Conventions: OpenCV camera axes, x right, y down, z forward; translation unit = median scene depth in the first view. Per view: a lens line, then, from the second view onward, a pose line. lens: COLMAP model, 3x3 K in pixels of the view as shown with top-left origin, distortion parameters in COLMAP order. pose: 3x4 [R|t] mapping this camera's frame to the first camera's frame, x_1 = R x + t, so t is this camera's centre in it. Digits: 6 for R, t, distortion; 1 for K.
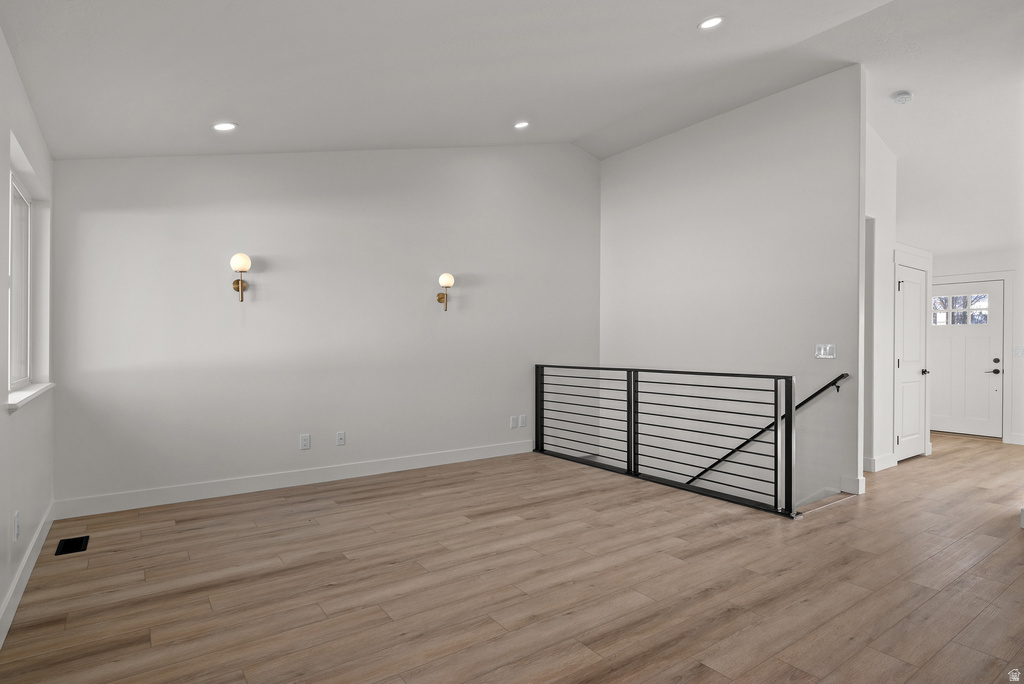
lens RADIAL K [[542.3, 0, 521.9], [0, 542.3, 345.8], [0, 0, 1]] dist [-0.002190, -0.000459]
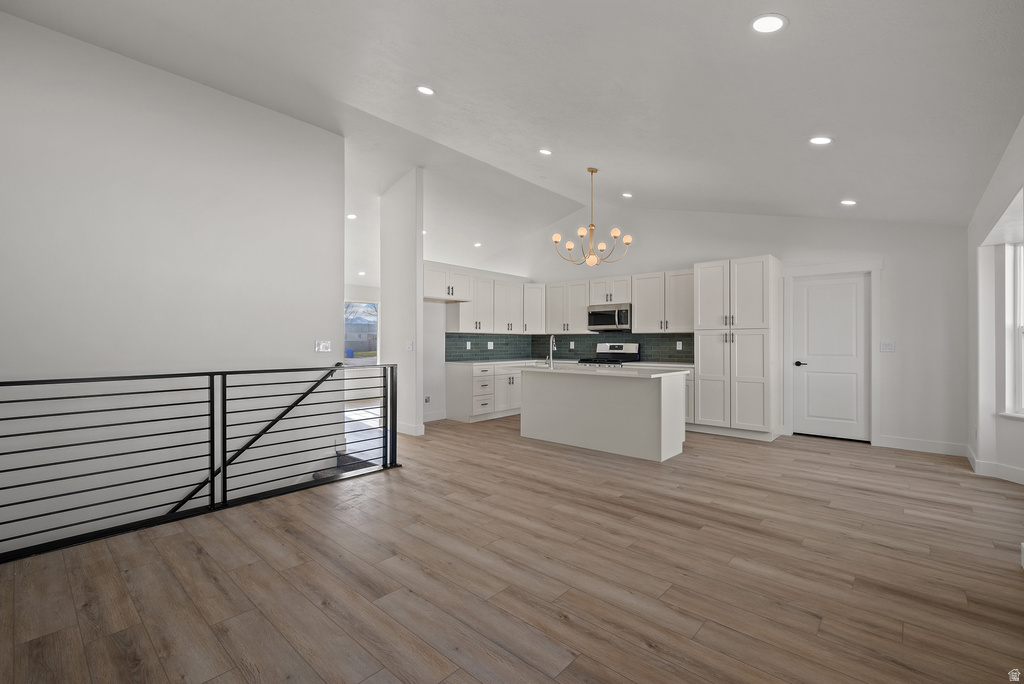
lens RADIAL K [[446.8, 0, 512.0], [0, 446.8, 342.0], [0, 0, 1]] dist [0.002600, -0.000158]
pose [[-0.207047, -0.002547, 0.978328, -0.721000], [-0.001764, 0.999996, 0.002230, -0.004471], [-0.978329, -0.001264, -0.207051, 1.010529]]
